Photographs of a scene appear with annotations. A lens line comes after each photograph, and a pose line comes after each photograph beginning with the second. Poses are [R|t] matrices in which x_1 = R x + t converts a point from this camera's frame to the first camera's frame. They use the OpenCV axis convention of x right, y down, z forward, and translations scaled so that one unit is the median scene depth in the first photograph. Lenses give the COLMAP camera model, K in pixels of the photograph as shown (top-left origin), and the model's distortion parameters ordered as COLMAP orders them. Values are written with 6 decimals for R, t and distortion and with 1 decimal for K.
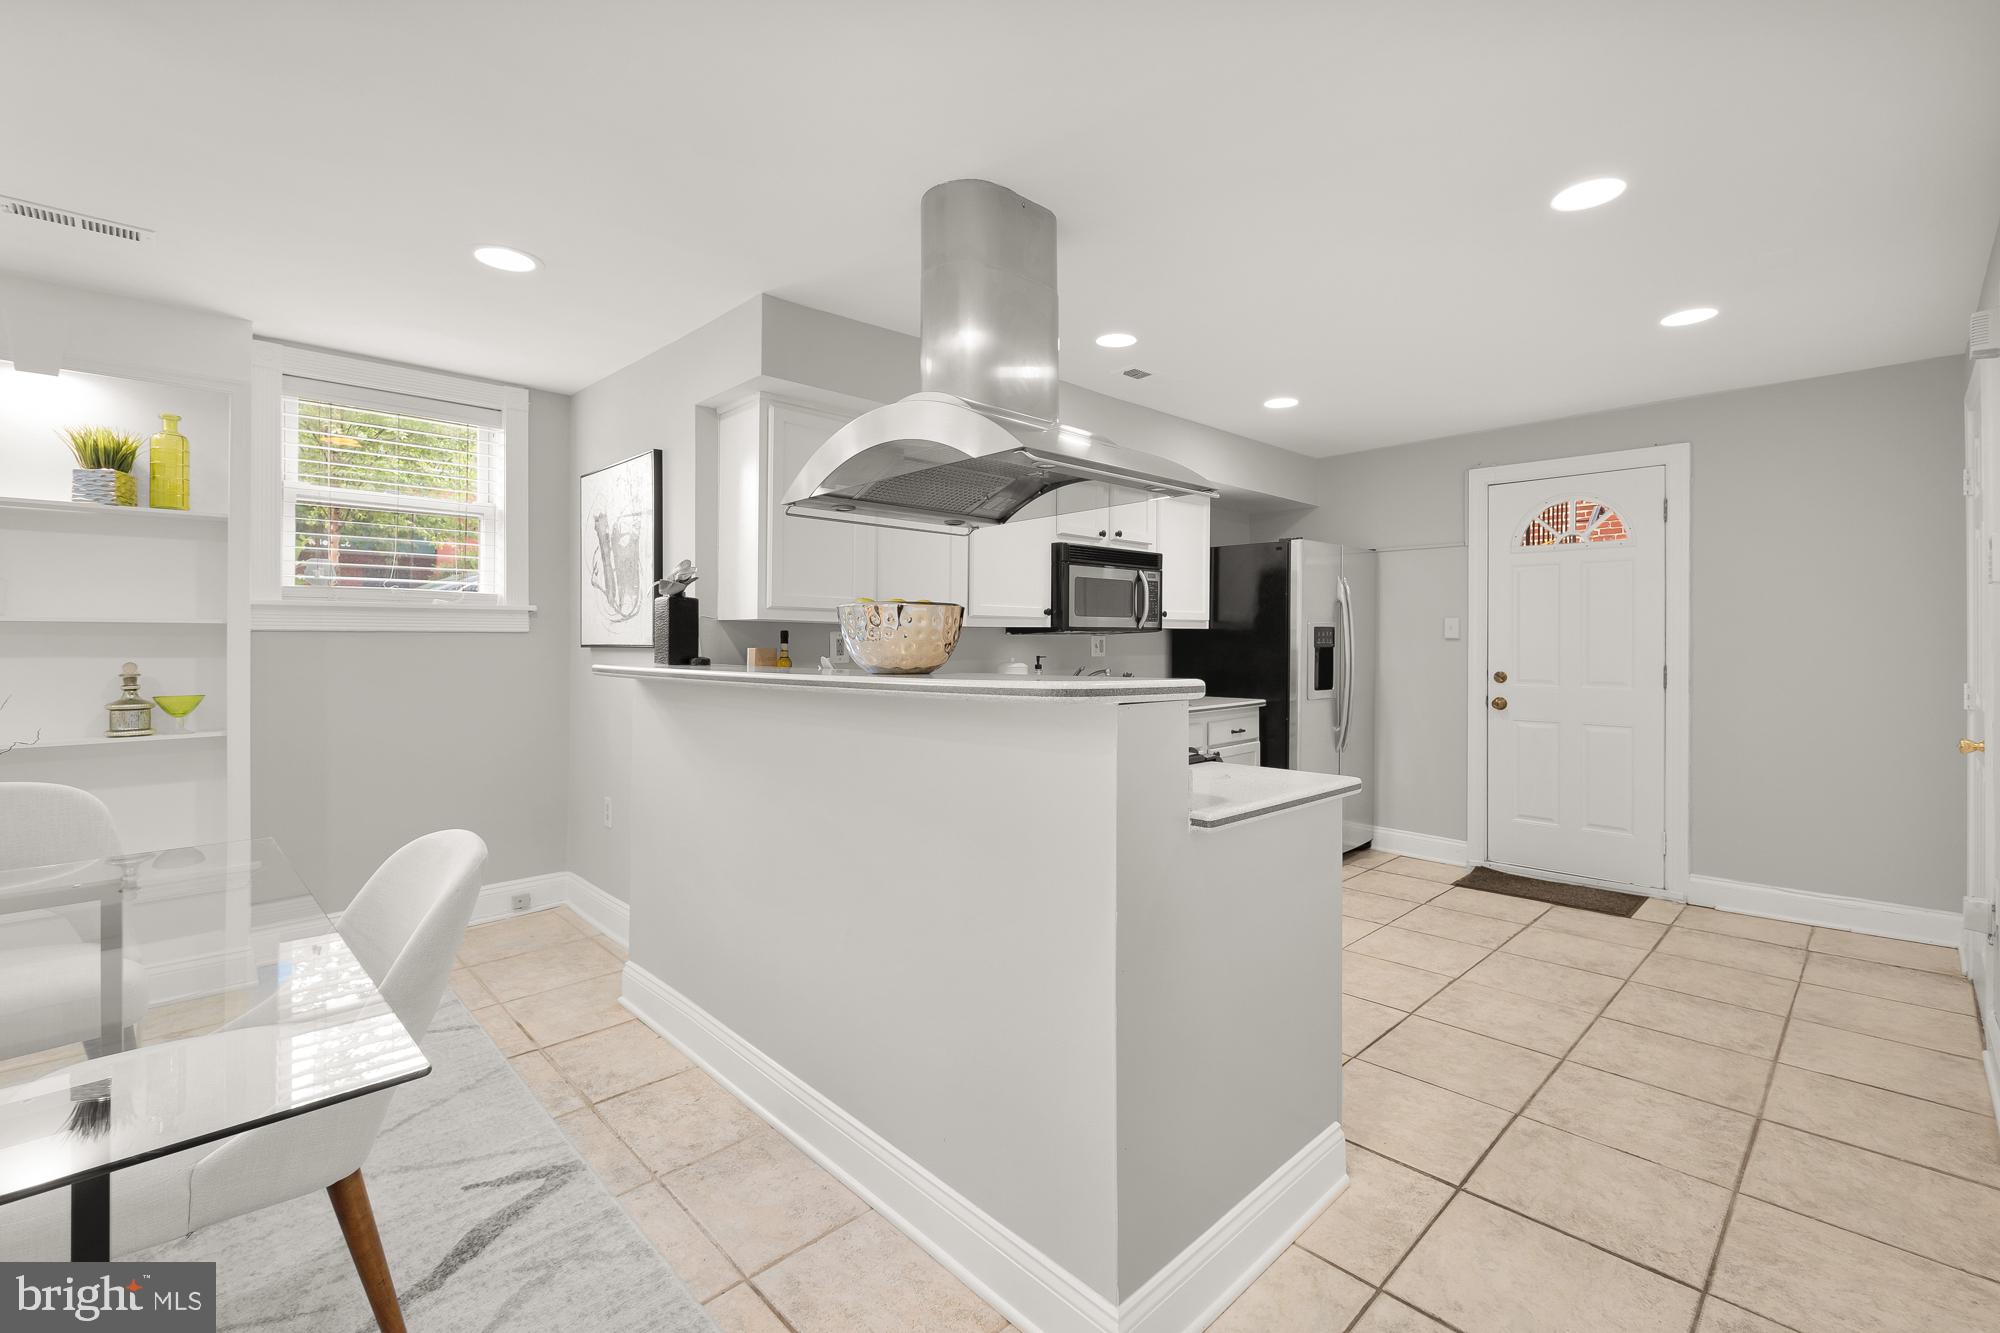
lens RADIAL K [[853.7, 0, 991.0], [0, 853.7, 641.5], [0, 0, 1]] dist [0.000502, -0.000224]
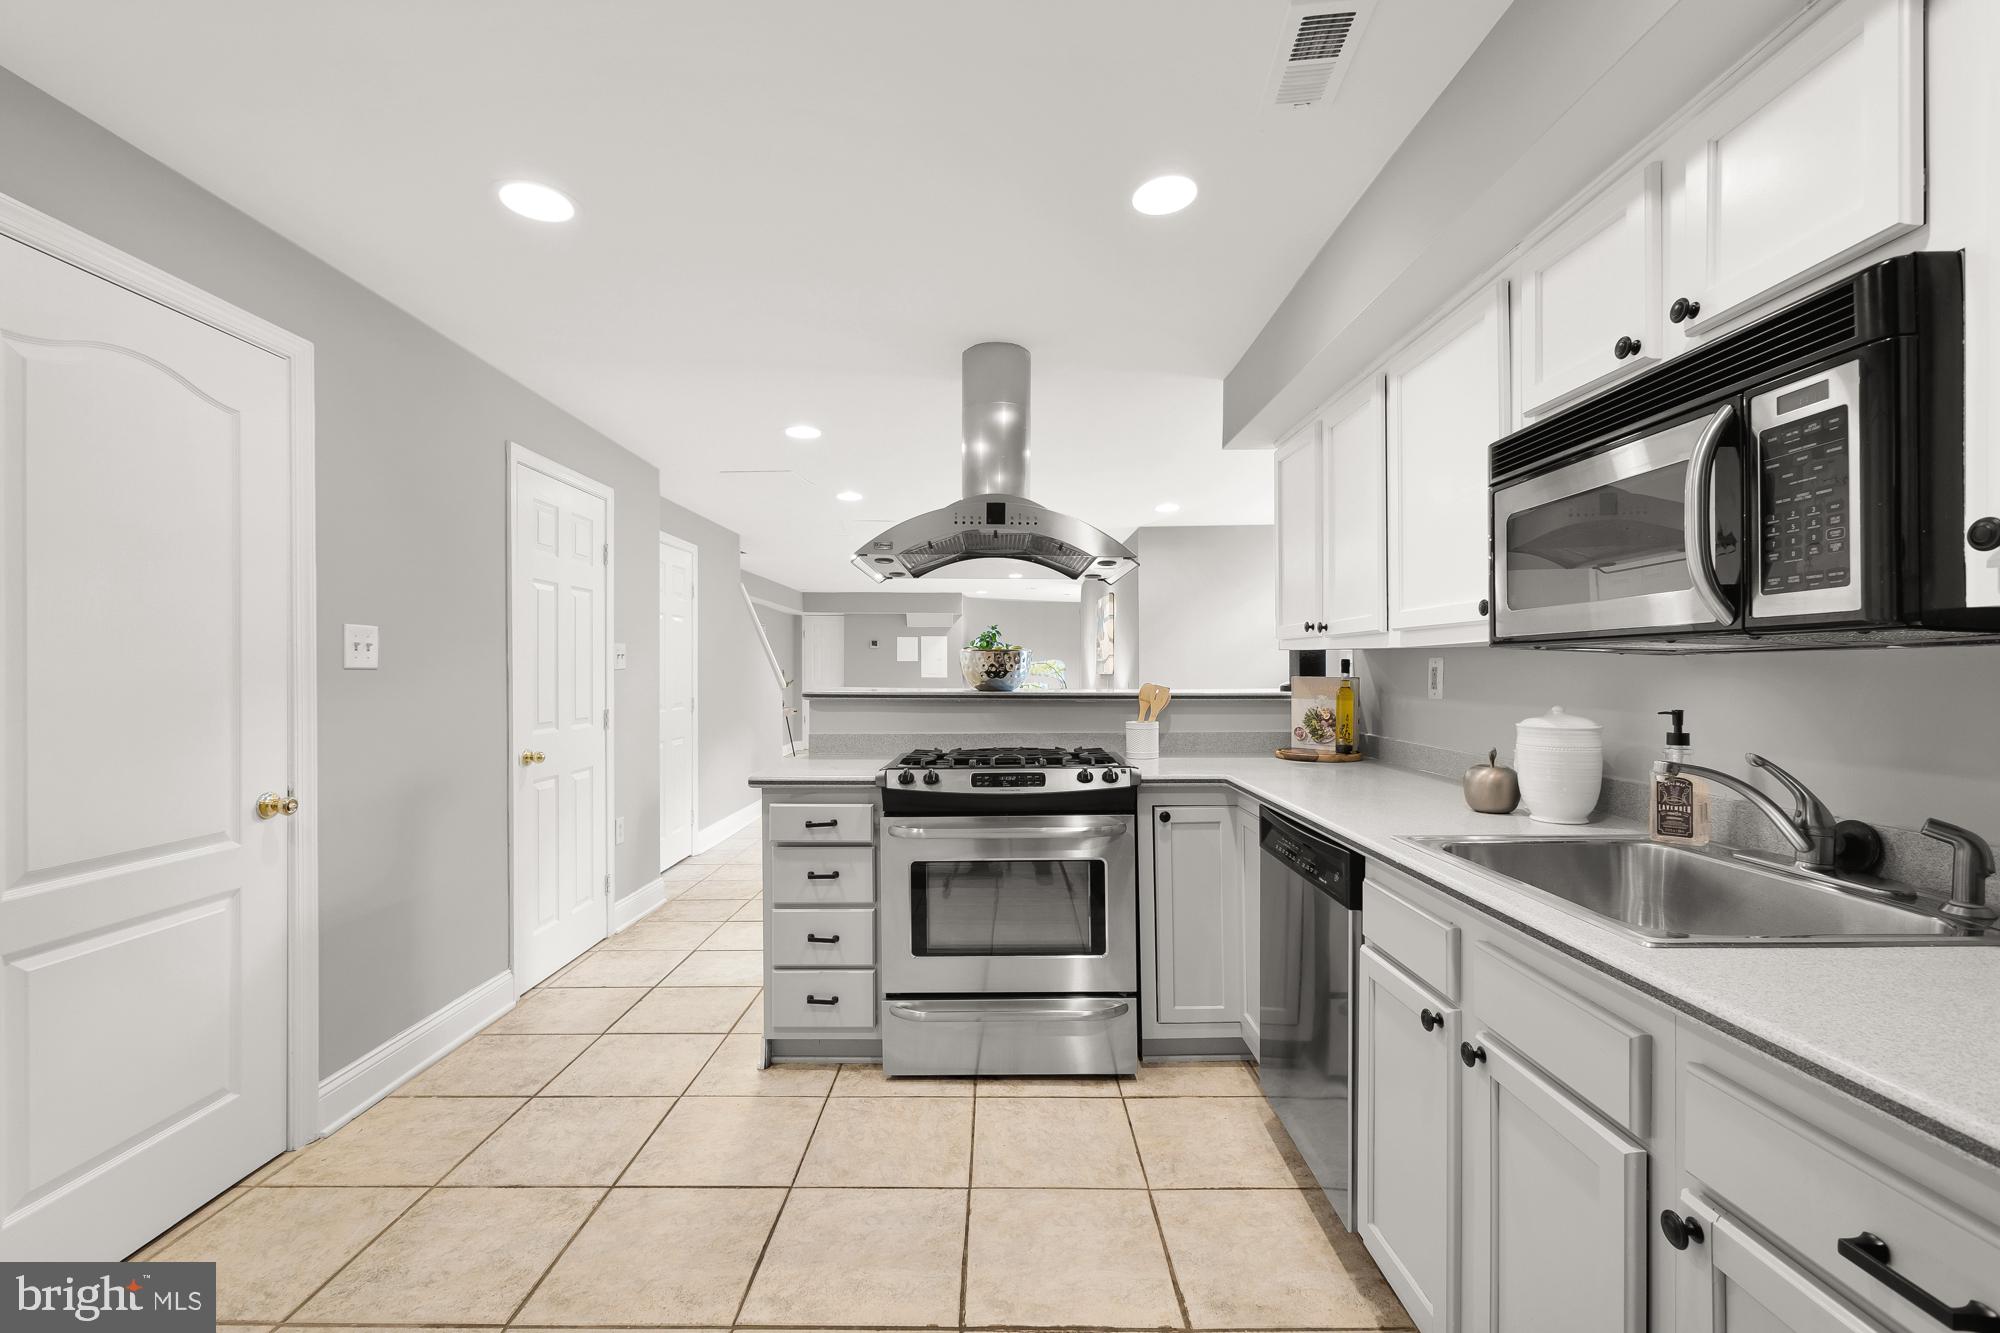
lens RADIAL K [[837.0, 0, 1000.0], [0, 837.0, 666.5], [0, 0, 1]] dist [-0.001065, -0.000841]
pose [[-0.685604, 0.000227, -0.727974, 0.980313], [0.001522, 0.999998, -0.001121, -0.004051], [0.727973, -0.001876, -0.685603, 1.909772]]
